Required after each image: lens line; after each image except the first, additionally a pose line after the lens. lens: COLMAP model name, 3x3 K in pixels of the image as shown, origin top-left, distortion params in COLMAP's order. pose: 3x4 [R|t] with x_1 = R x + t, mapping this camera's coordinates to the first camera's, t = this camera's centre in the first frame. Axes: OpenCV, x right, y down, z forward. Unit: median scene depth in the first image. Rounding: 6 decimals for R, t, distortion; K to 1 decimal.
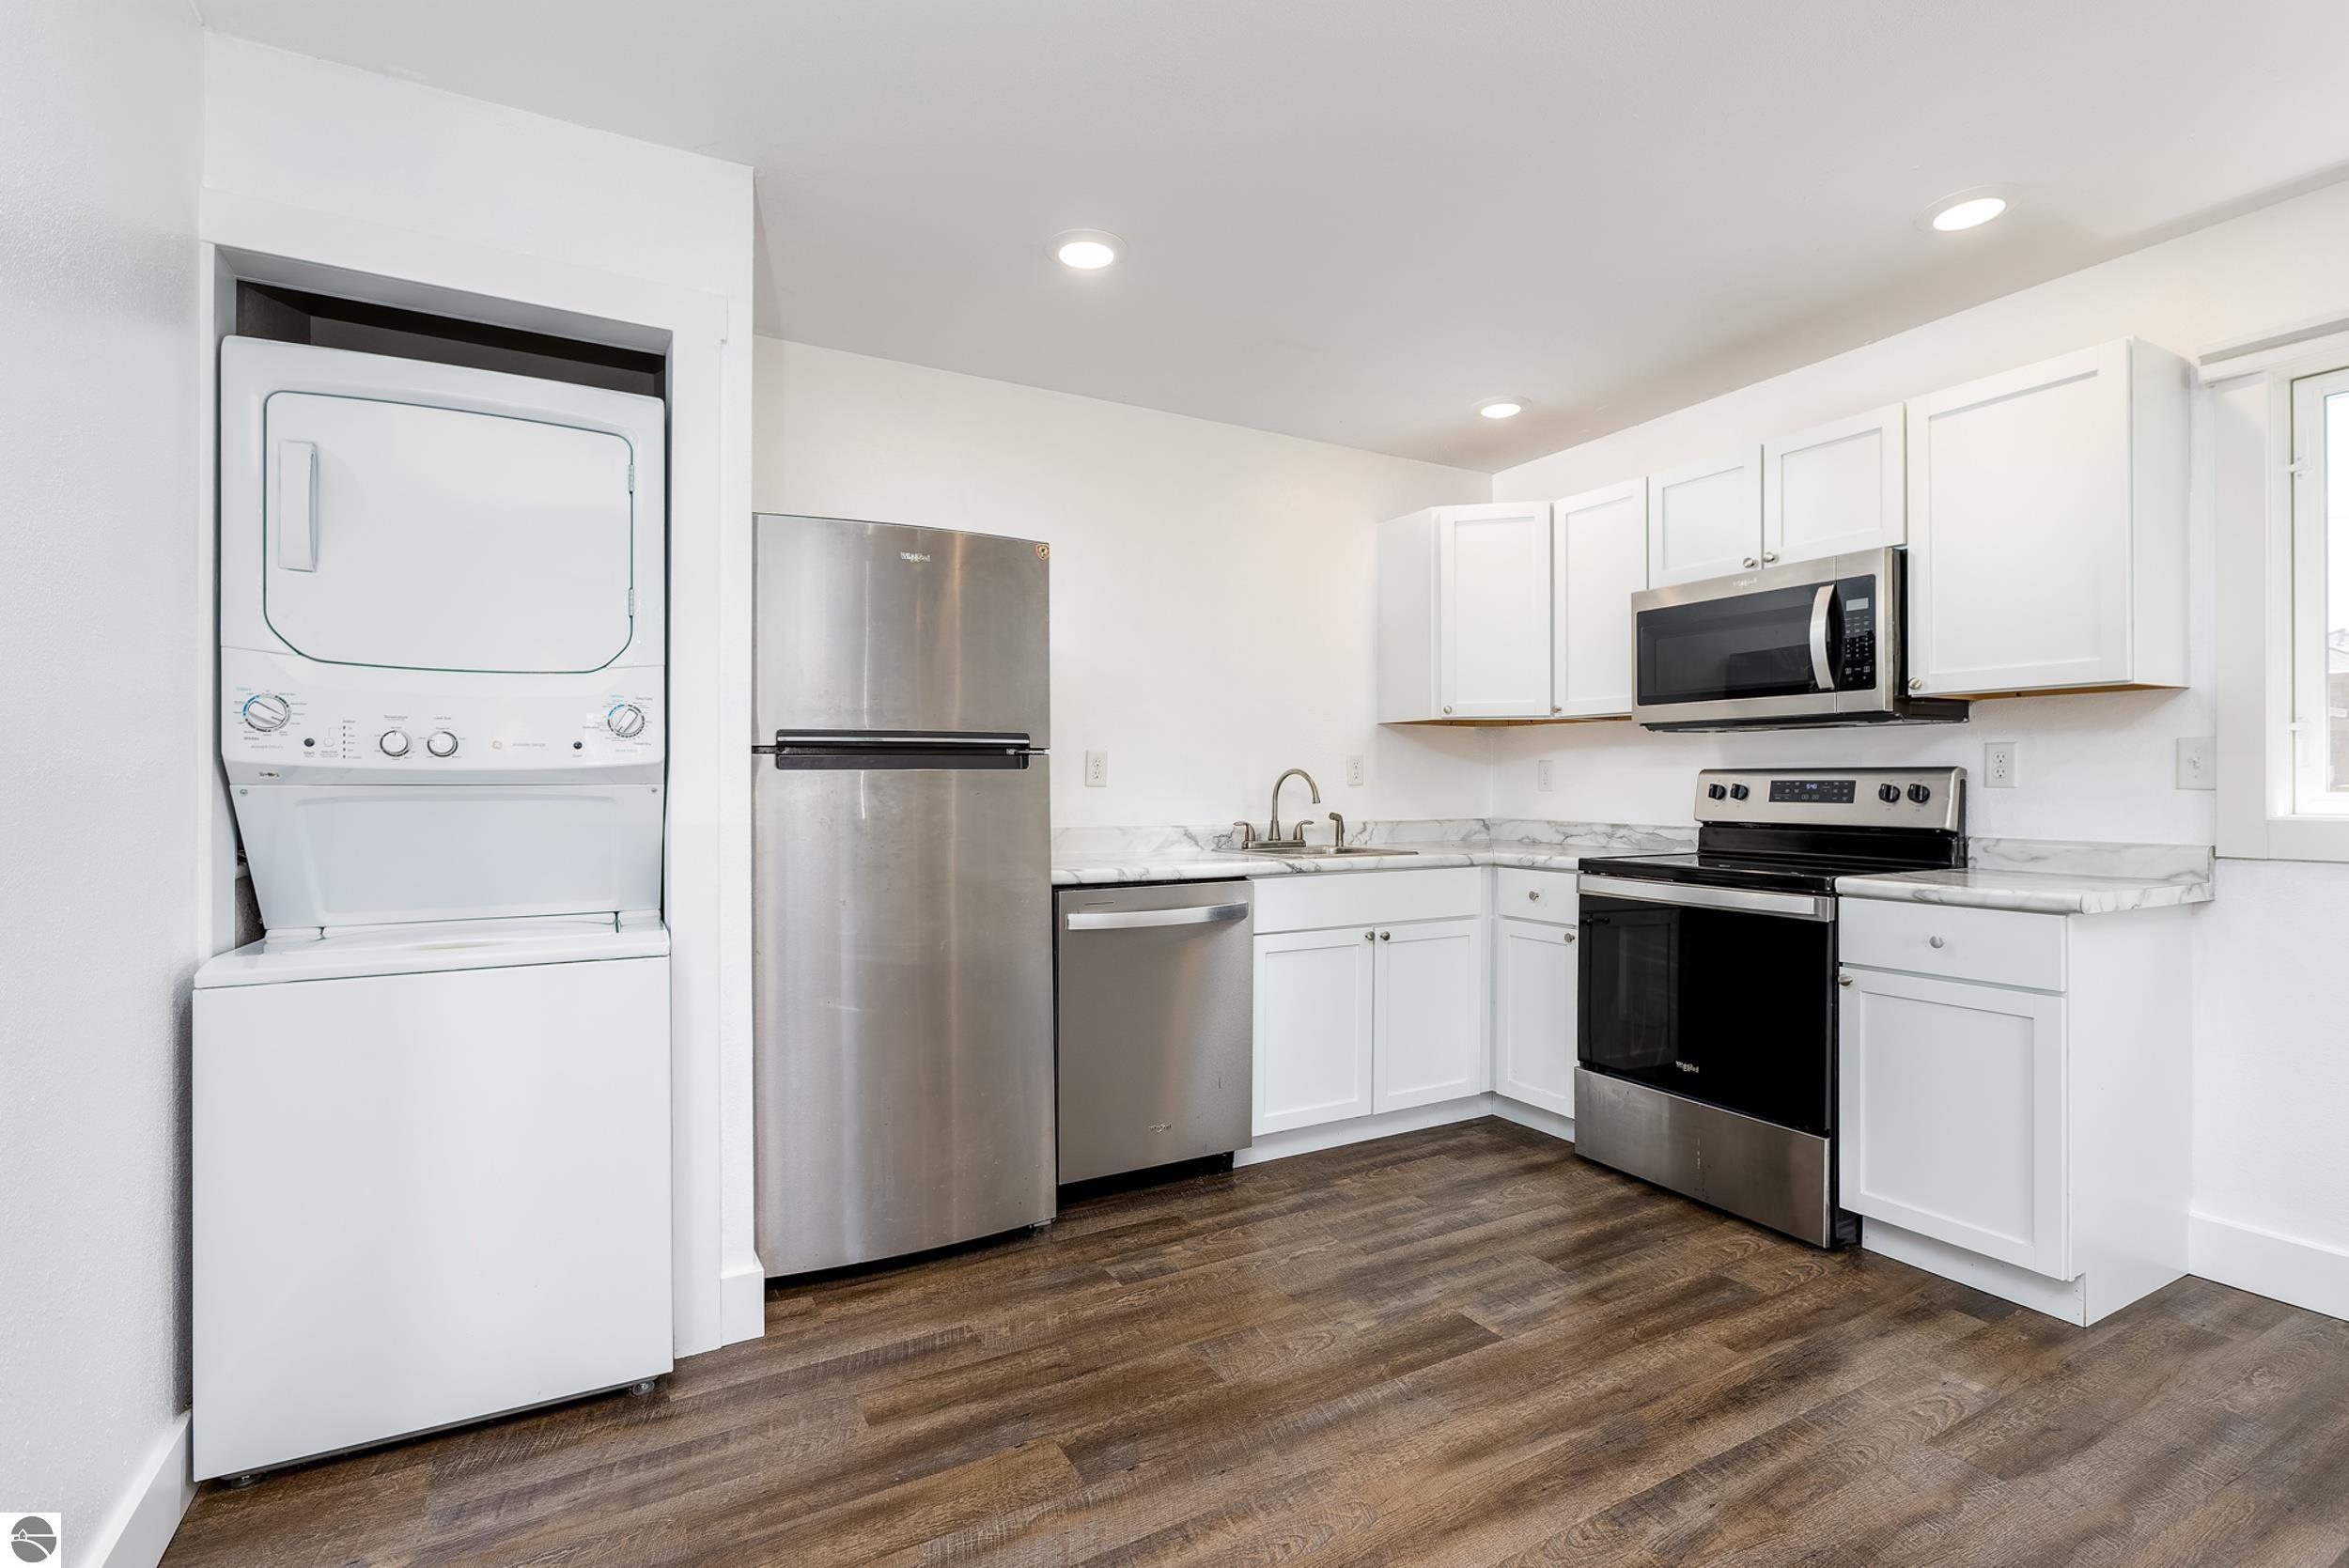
lens RADIAL K [[1090.1, 0, 1174.5], [0, 1090.1, 784.0], [0, 0, 1]] dist [-0.002120, 0.000128]
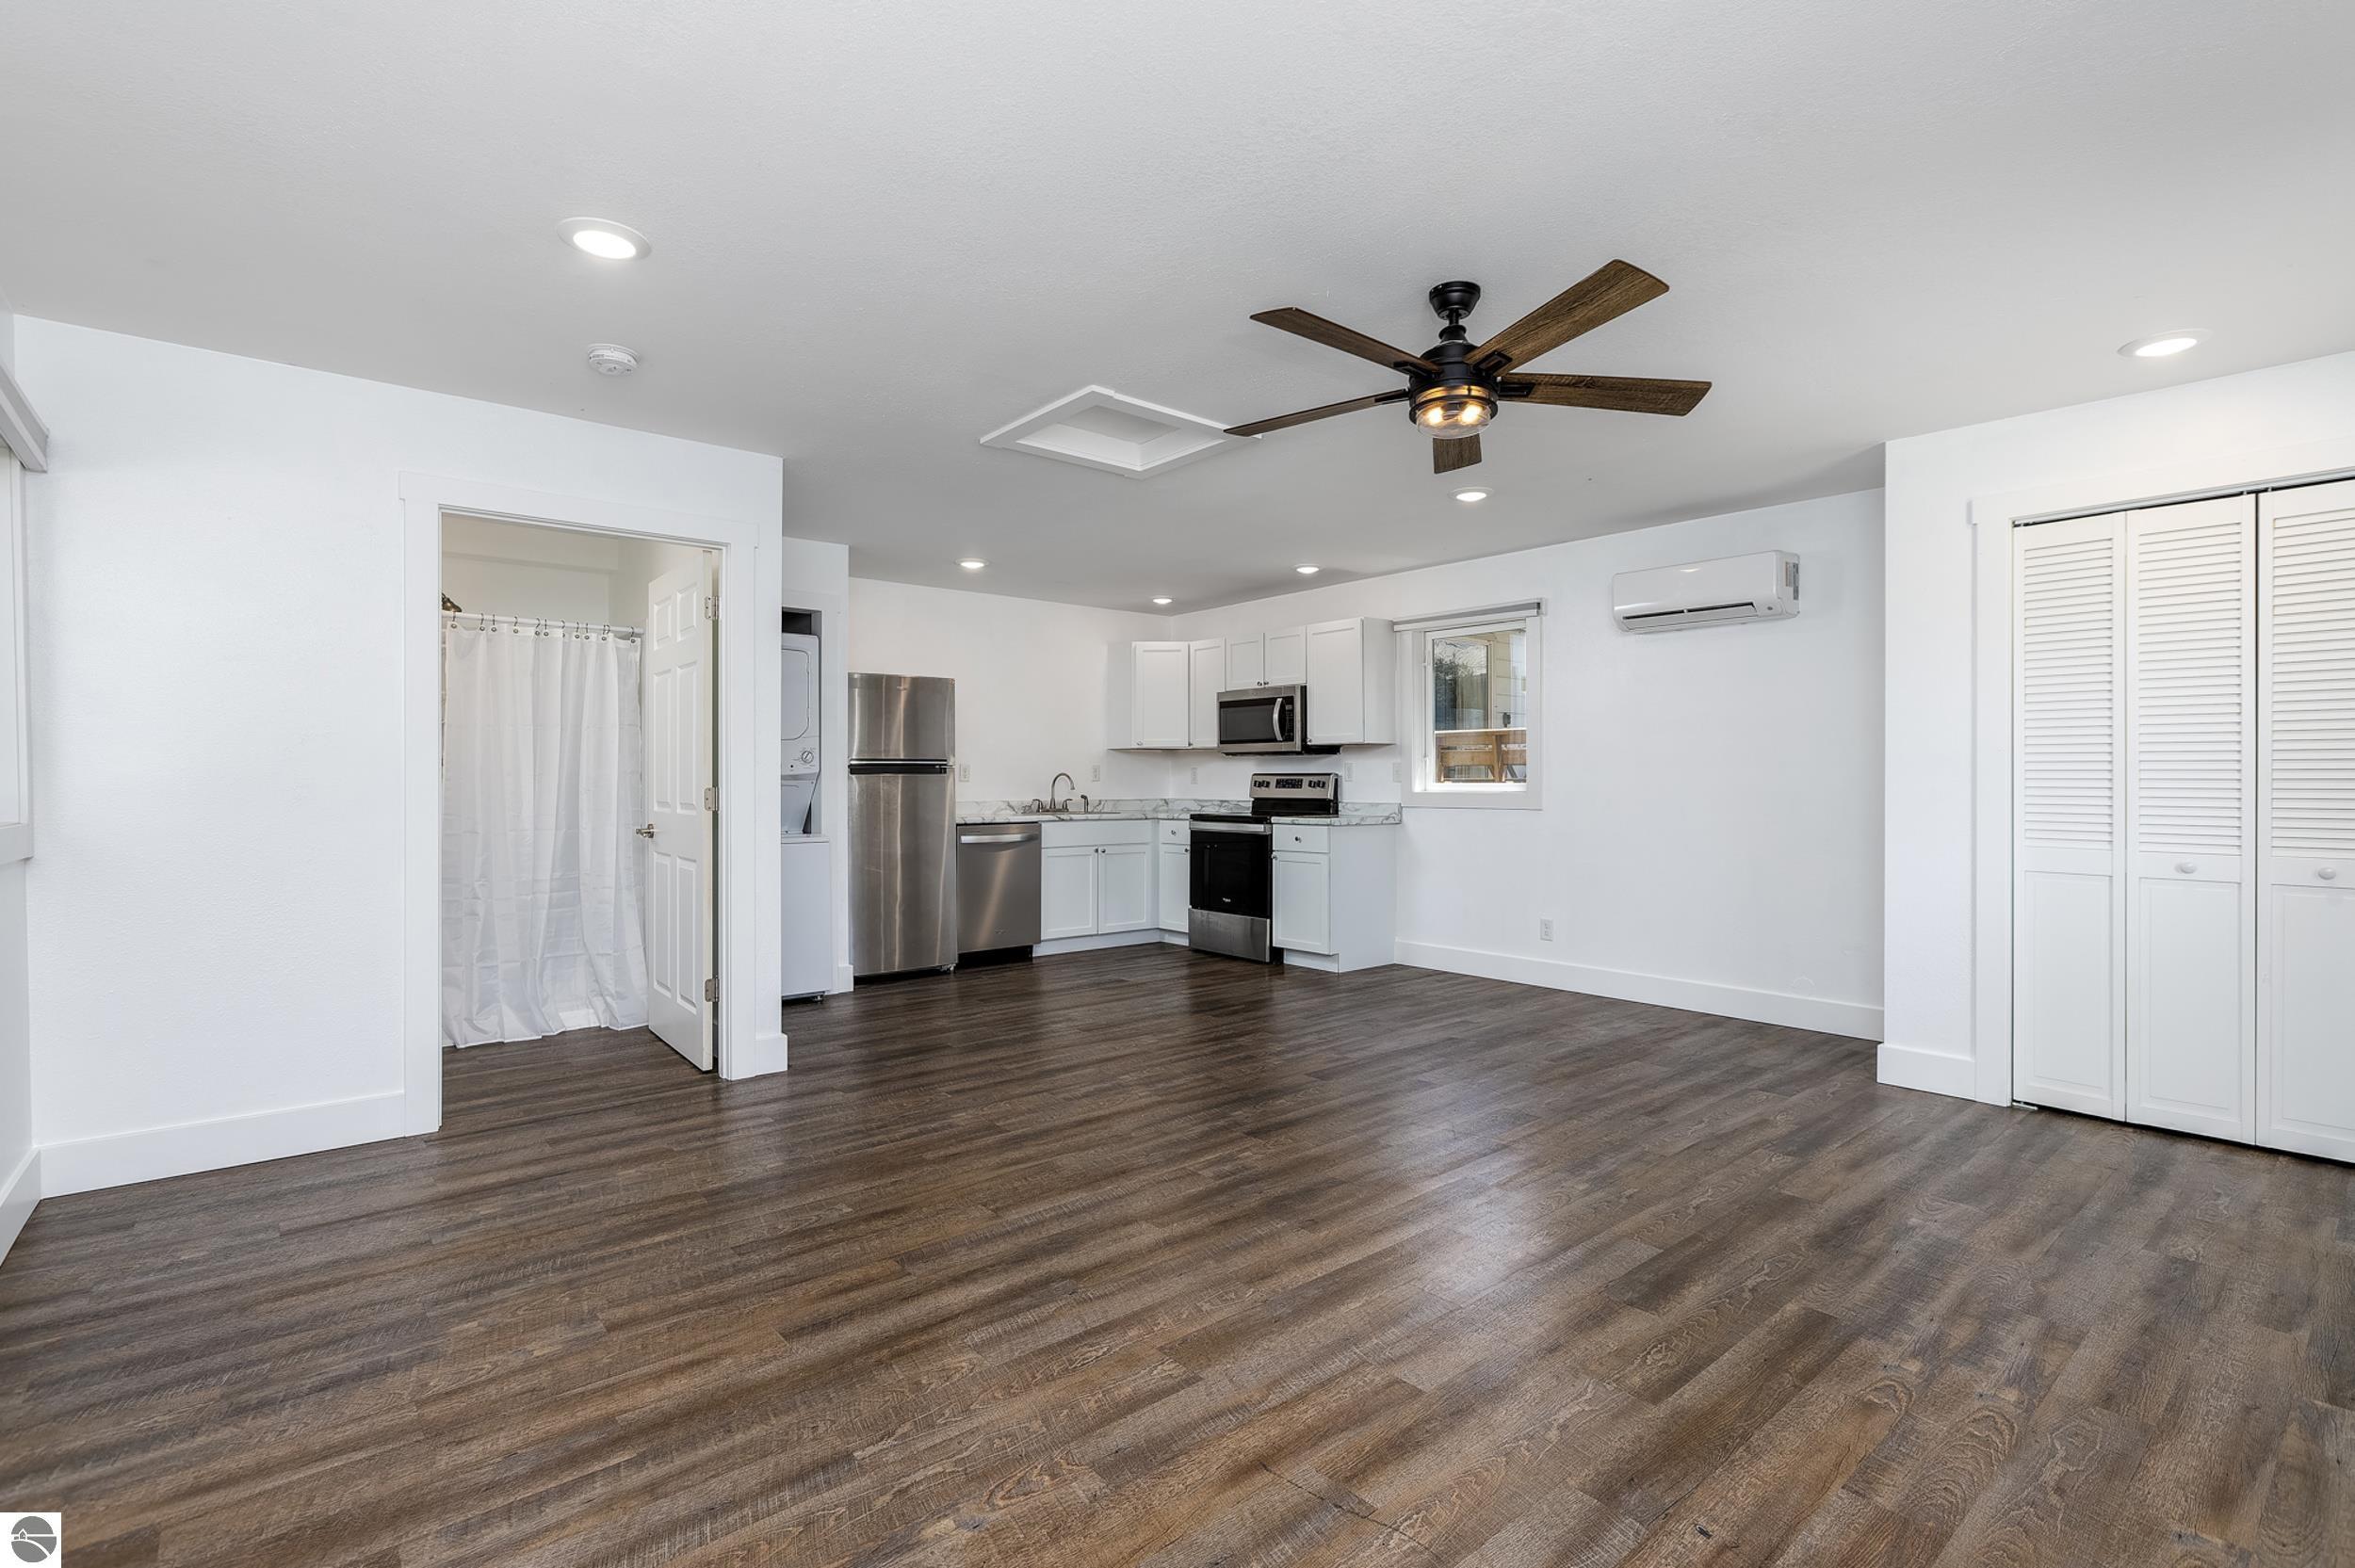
lens RADIAL K [[1092.8, 0, 1177.5], [0, 1092.8, 784.0], [0, 0, 1]] dist [-0.002120, 0.000128]
pose [[0.981331, -0.000820, 0.192326, -0.087097], [-0.000082, 0.999989, 0.004683, -0.003061], [-0.192327, -0.004612, 0.981320, -1.271055]]
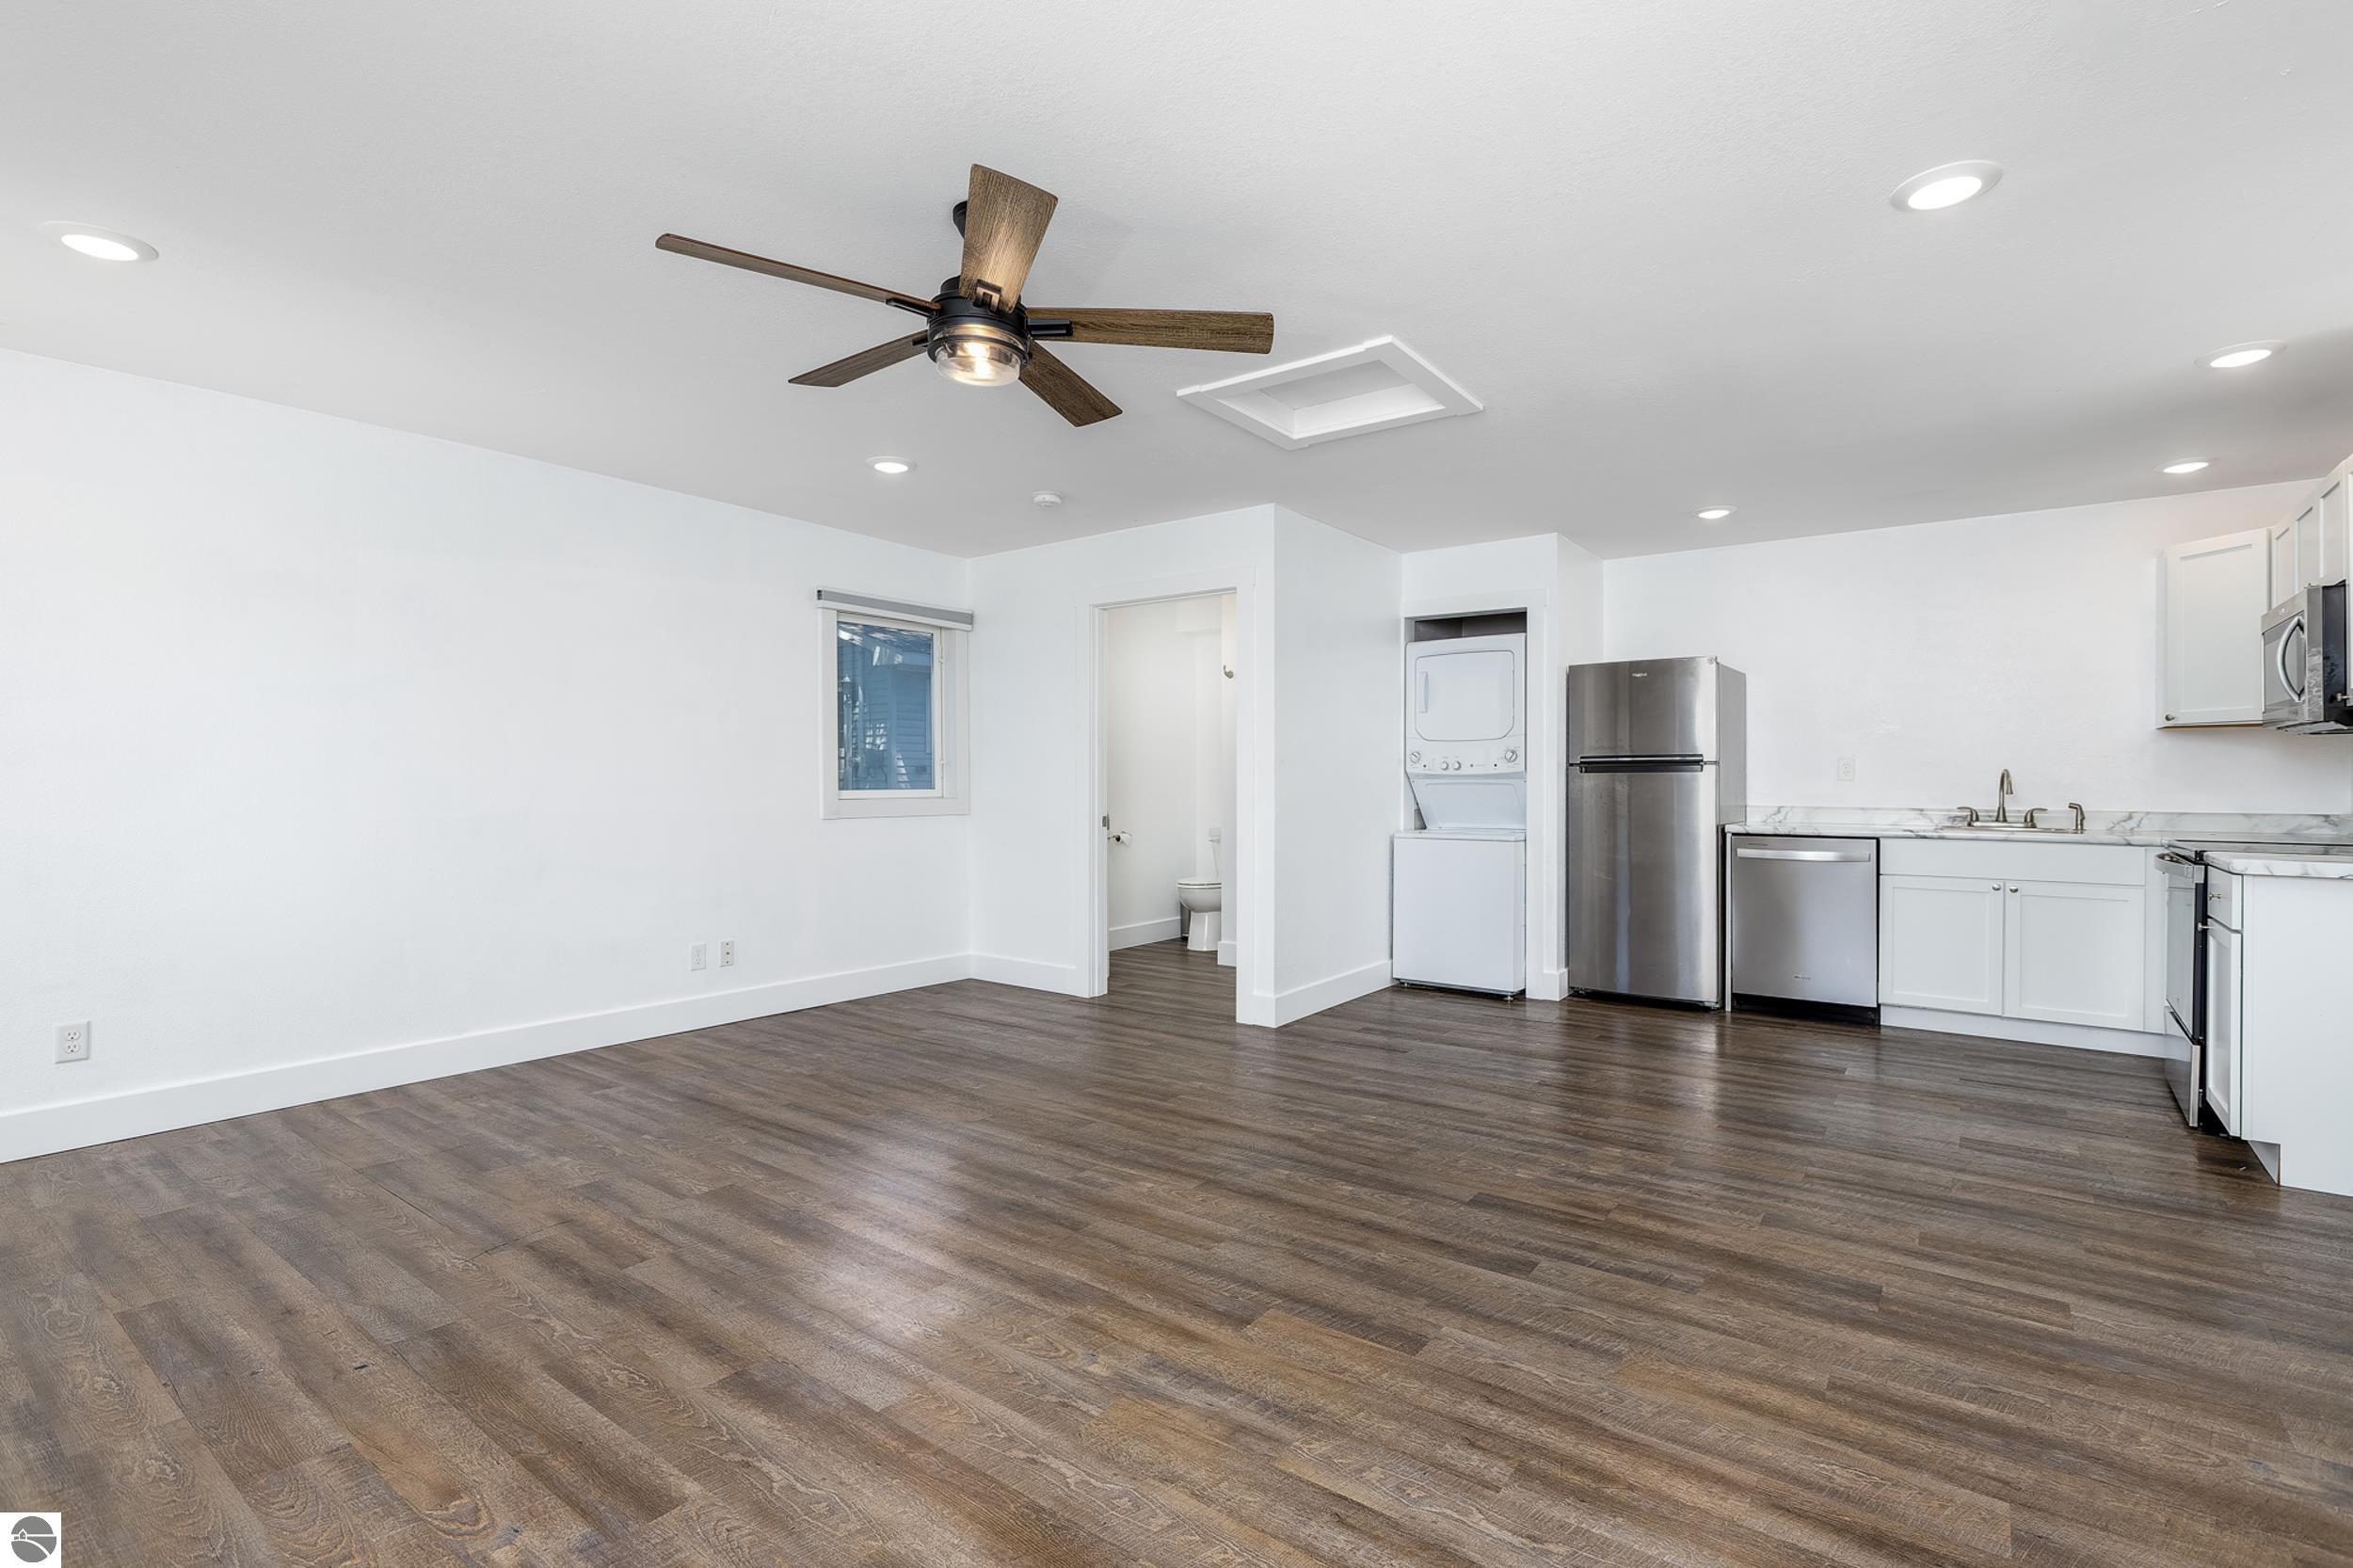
lens RADIAL K [[1079.6, 0, 1176.5], [0, 1079.6, 784.0], [0, 0, 1]] dist [-0.019580, 0.009535]
pose [[0.406030, 0.005498, -0.913843, 1.117750], [0.000205, 0.999981, 0.006108, -0.003374], [0.913860, -0.002668, 0.406022, -0.585221]]
